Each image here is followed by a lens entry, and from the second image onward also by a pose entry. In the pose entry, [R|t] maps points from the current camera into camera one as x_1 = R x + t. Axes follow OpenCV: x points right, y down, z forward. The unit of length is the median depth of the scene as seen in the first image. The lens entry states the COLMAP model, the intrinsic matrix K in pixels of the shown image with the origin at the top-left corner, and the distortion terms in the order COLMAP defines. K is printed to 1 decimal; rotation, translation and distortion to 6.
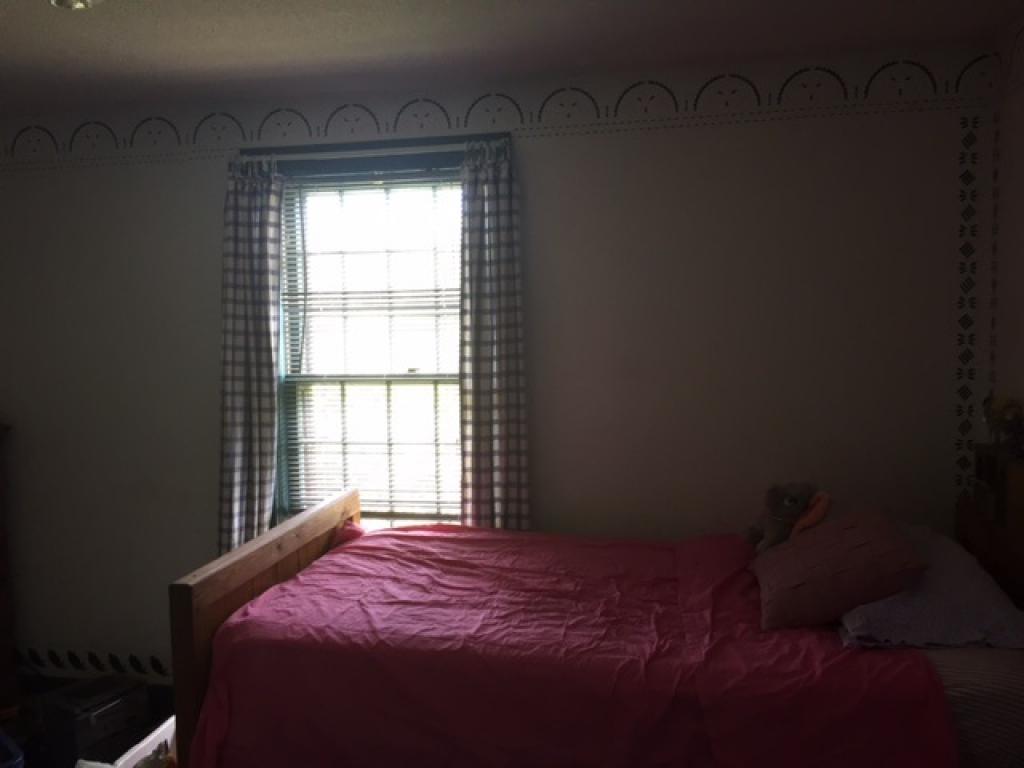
lens RADIAL K [[861.9, 0, 514.4], [0, 861.9, 382.4], [0, 0, 1]] dist [0.013150, -0.014798]
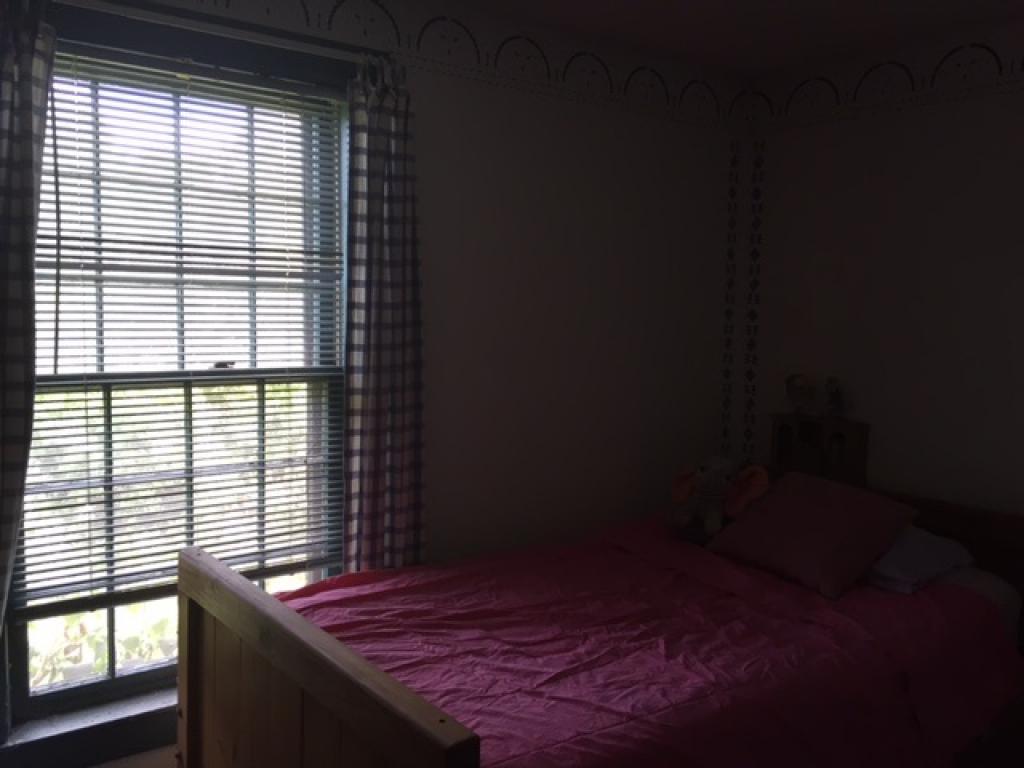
lens RADIAL K [[861.9, 0, 513.2], [0, 861.9, 384.6], [0, 0, 1]] dist [0.013150, -0.014798]
pose [[0.664468, -0.032378, 0.746615, -0.596981], [0.030260, 0.999407, 0.016410, -0.003401], [-0.746704, 0.011688, 0.665054, 0.465524]]
